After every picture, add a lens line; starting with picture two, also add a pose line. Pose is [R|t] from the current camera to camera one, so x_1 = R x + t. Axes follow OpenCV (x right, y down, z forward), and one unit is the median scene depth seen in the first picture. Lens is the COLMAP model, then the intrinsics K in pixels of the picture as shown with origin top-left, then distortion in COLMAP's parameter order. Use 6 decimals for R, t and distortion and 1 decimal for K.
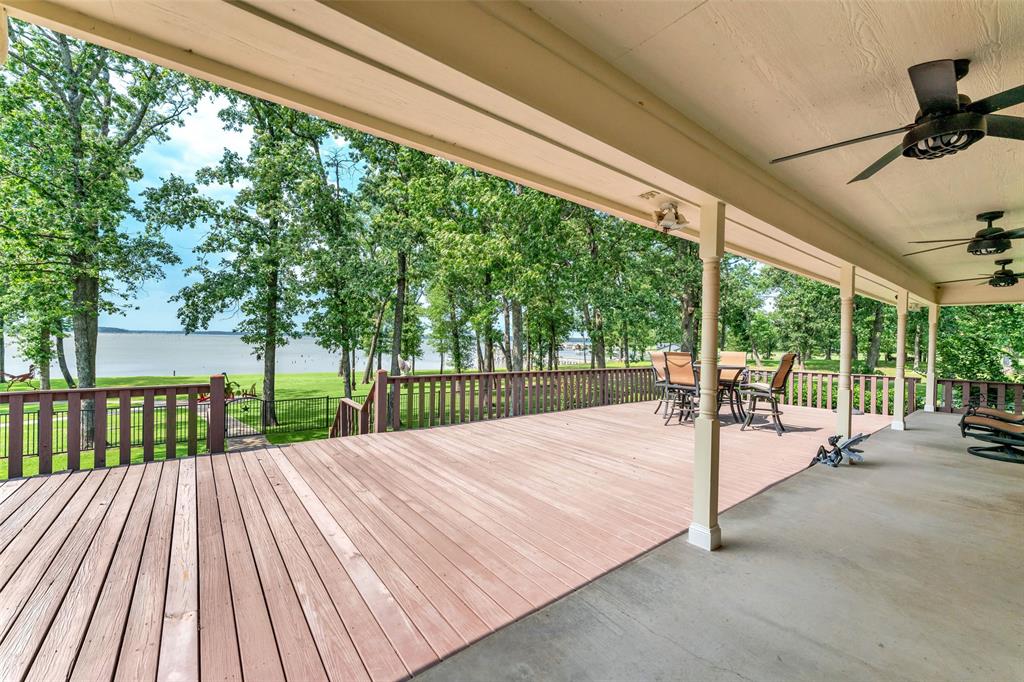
lens RADIAL K [[408.5, 0, 508.8], [0, 408.5, 341.4], [0, 0, 1]] dist [0.000390, -0.000229]
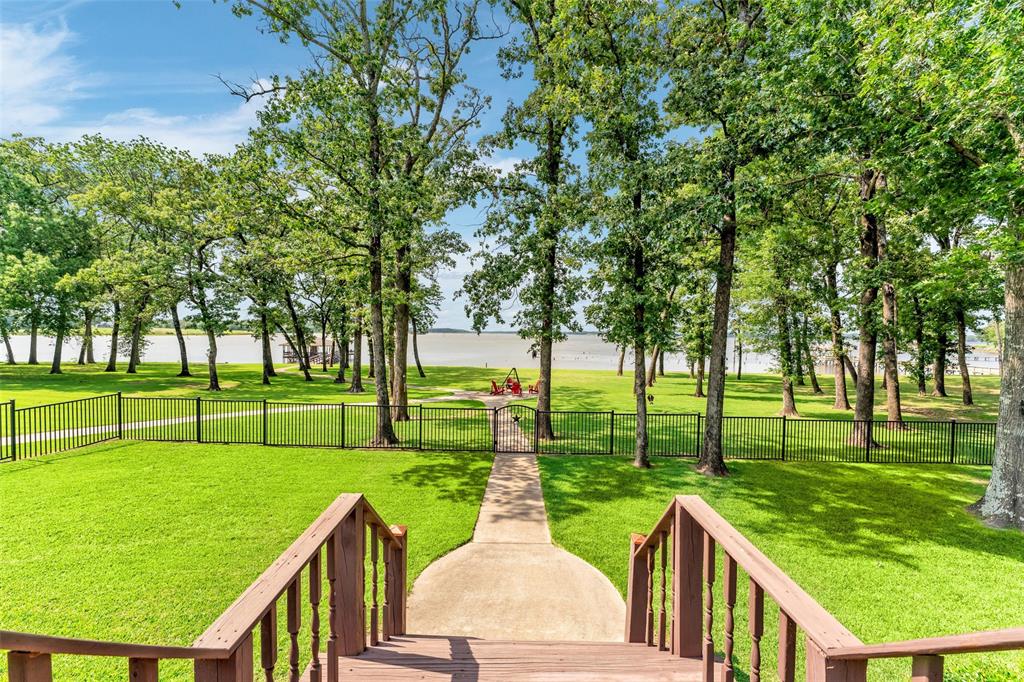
lens RADIAL K [[408.5, 0, 506.3], [0, 408.5, 336.0], [0, 0, 1]] dist [0.000390, -0.000229]
pose [[0.807211, 0.021259, -0.589880, -0.171613], [-0.014295, 0.999762, 0.016468, -0.011263], [0.590090, -0.004861, 0.807323, 0.299629]]
